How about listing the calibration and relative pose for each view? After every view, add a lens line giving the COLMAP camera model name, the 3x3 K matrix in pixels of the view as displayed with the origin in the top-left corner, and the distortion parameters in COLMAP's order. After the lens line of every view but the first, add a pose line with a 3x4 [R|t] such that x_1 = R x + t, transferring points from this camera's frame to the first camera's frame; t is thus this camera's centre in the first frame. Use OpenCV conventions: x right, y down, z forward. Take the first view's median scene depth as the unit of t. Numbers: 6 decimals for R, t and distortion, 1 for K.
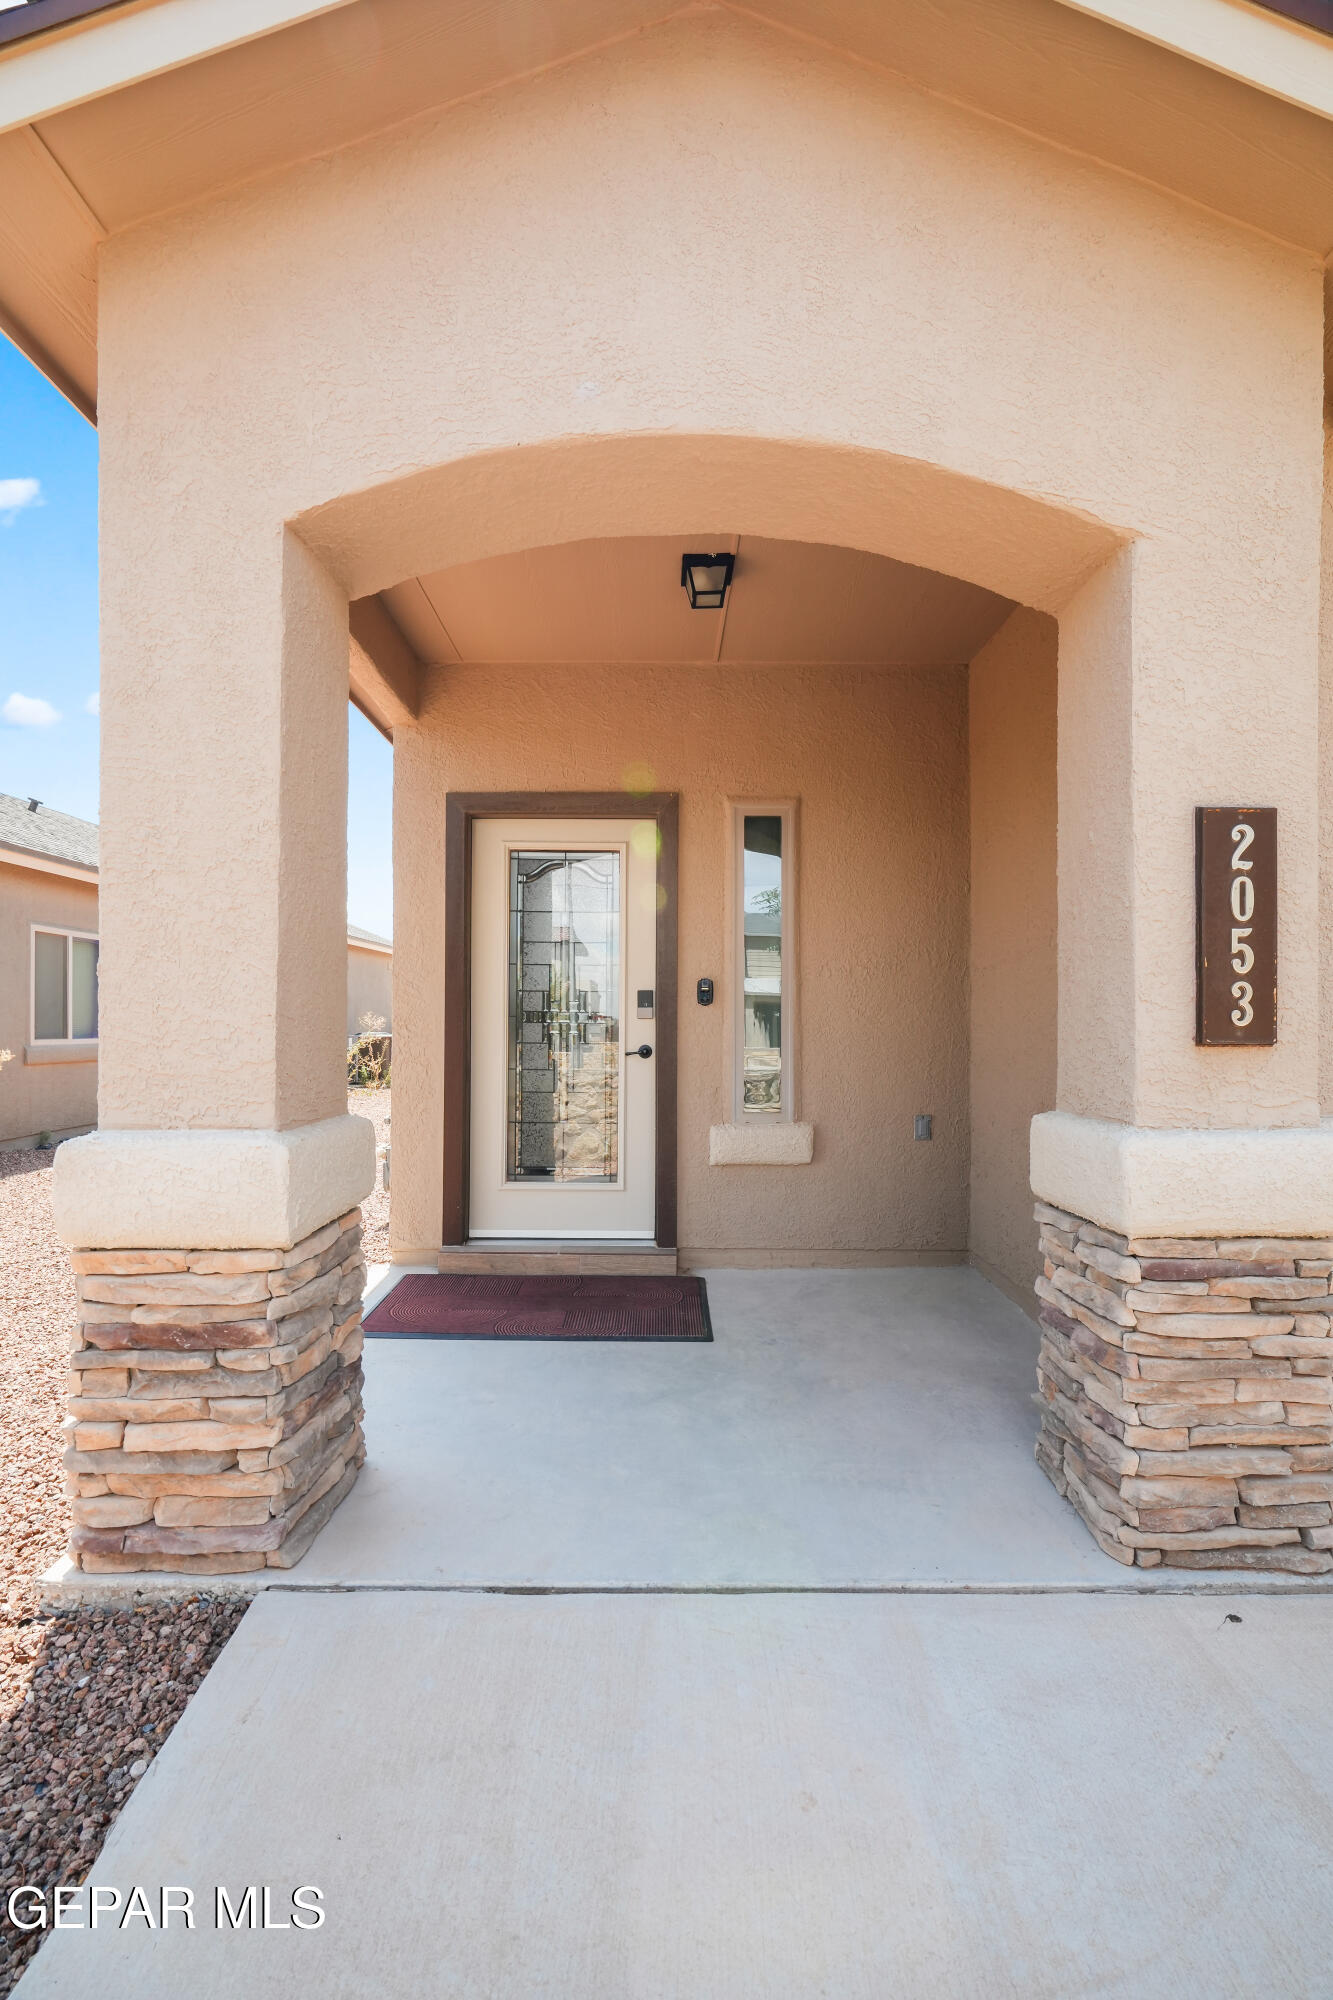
lens RADIAL K [[903.0, 0, 663.8], [0, 903.0, 1010.5], [0, 0, 1]] dist [-0.007727, 0.003854]
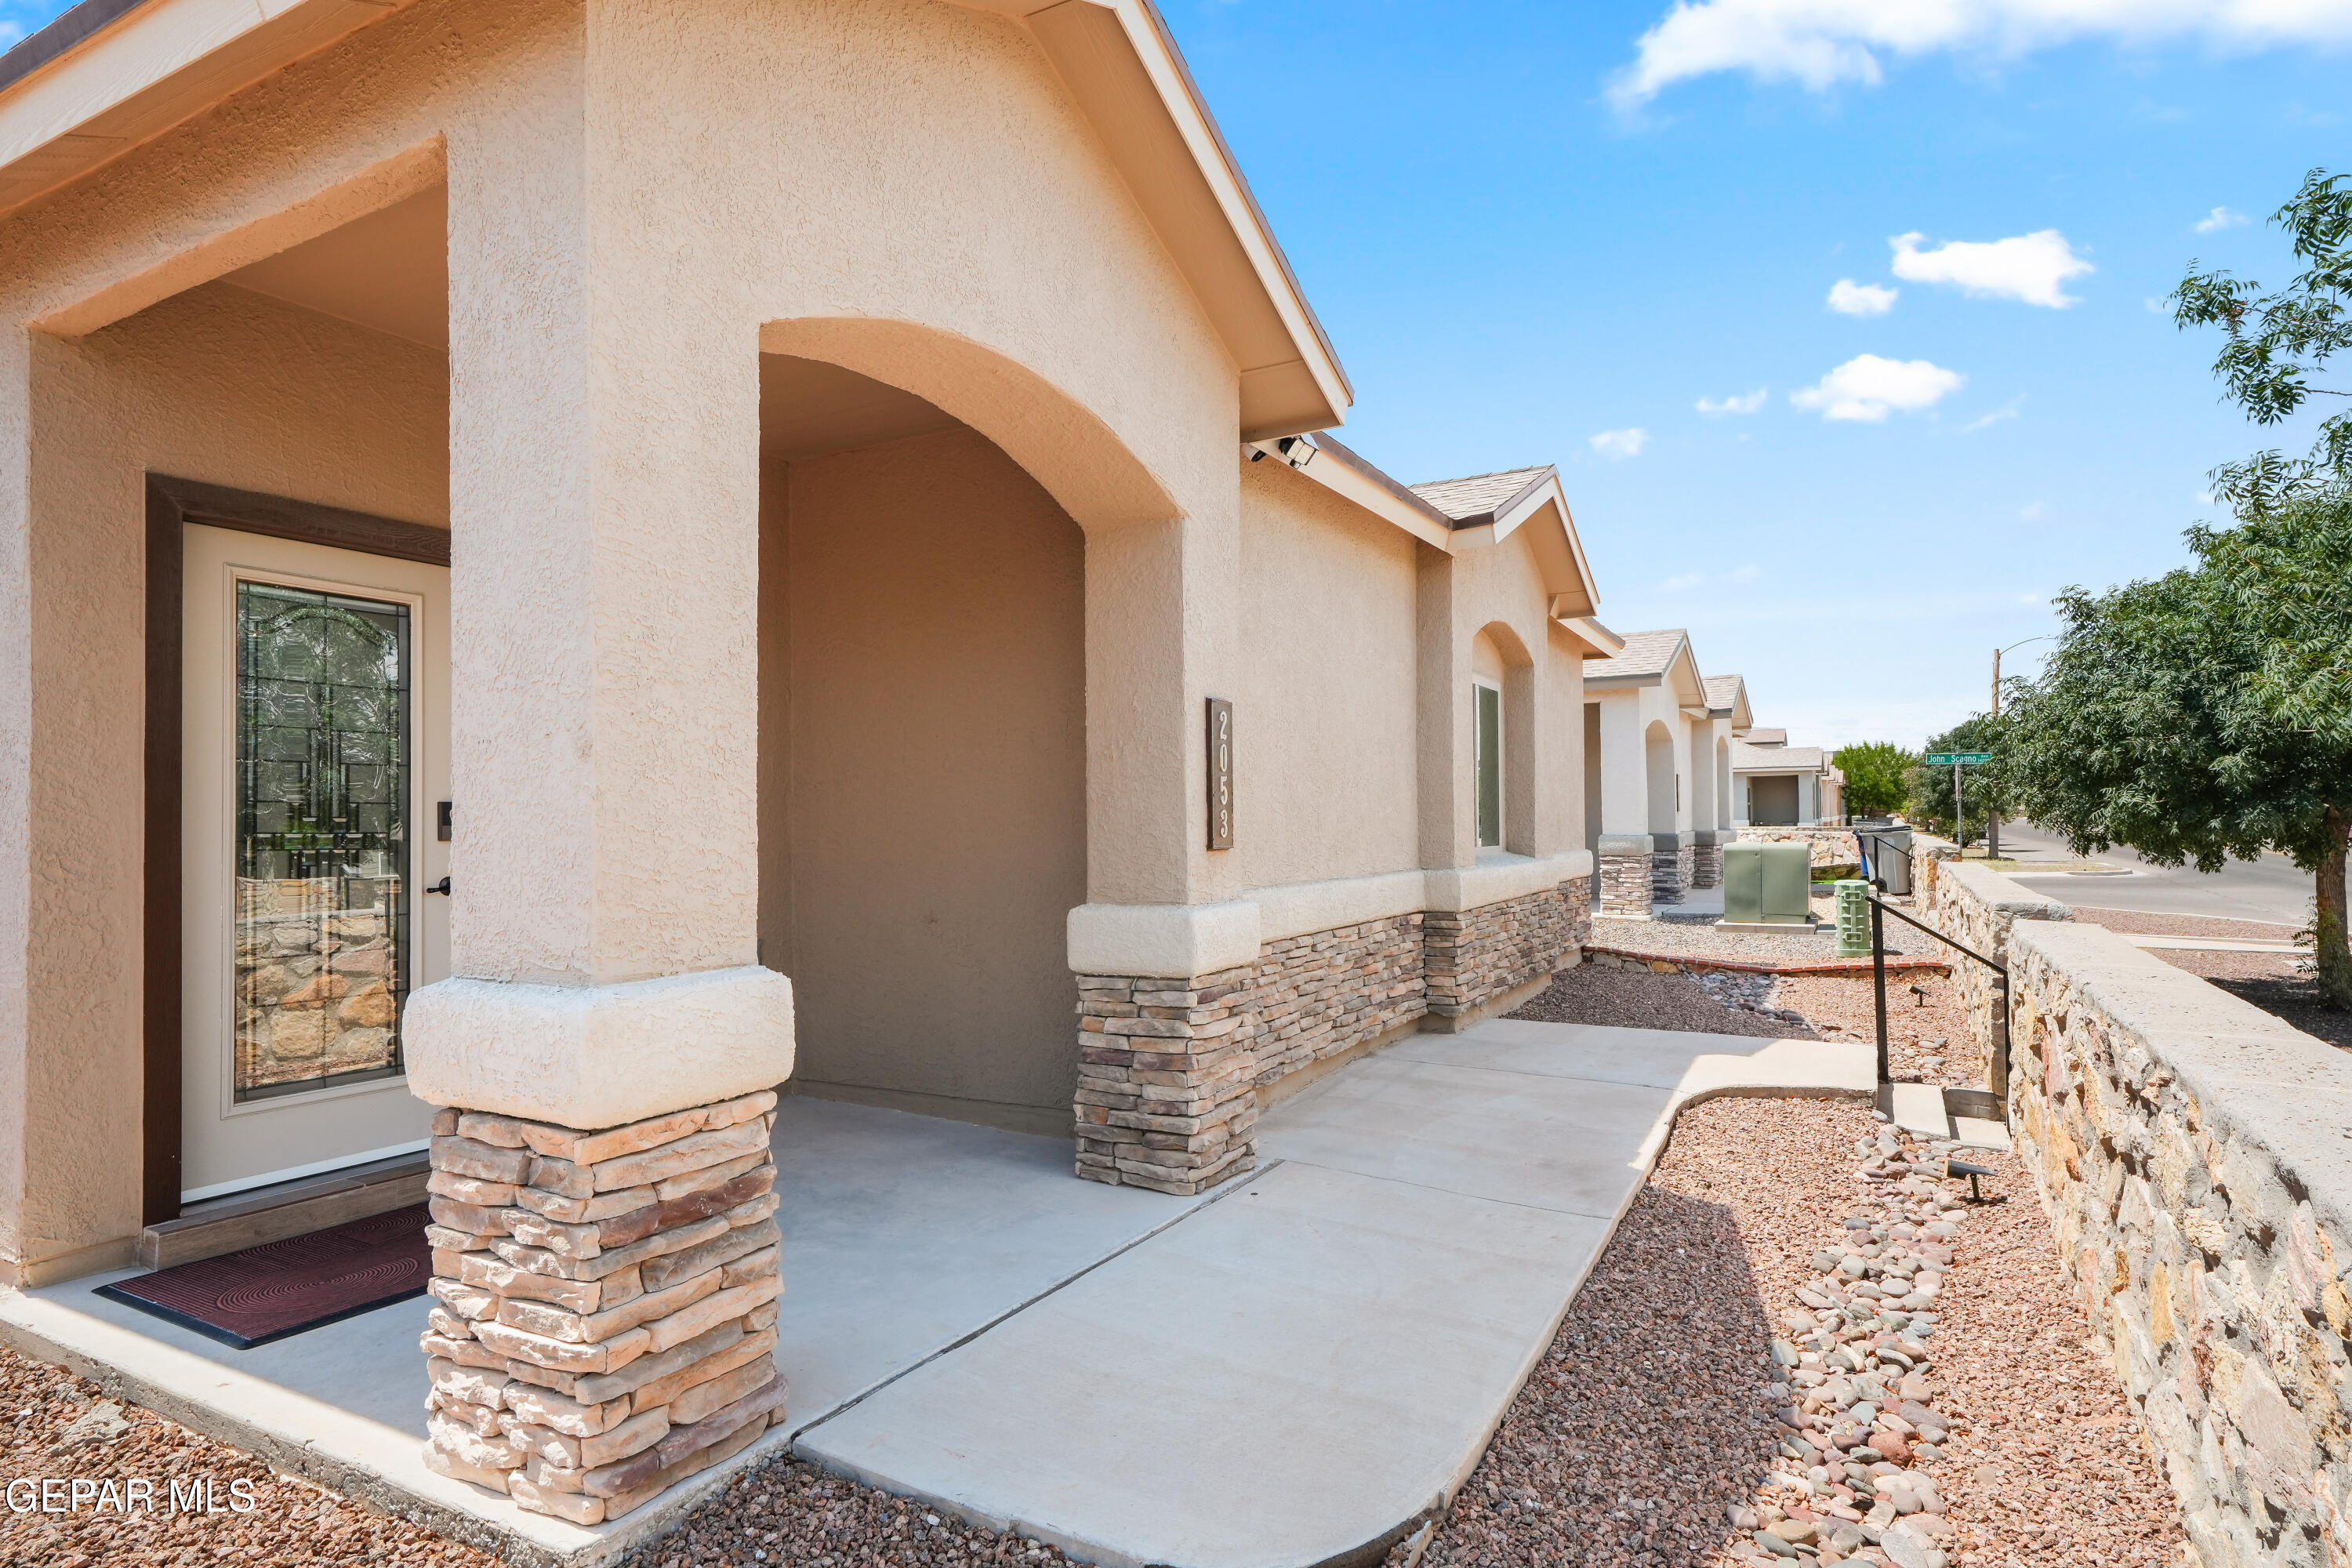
lens RADIAL K [[1282.2, 0, 1173.2], [0, 1282.2, 788.7], [0, 0, 1]] dist [-0.001570, 0.003234]
pose [[0.490072, 0.016568, 0.871524, -1.402838], [0.002884, 0.999783, -0.020628, -0.022500], [-0.871677, 0.012623, 0.489918, -0.036240]]
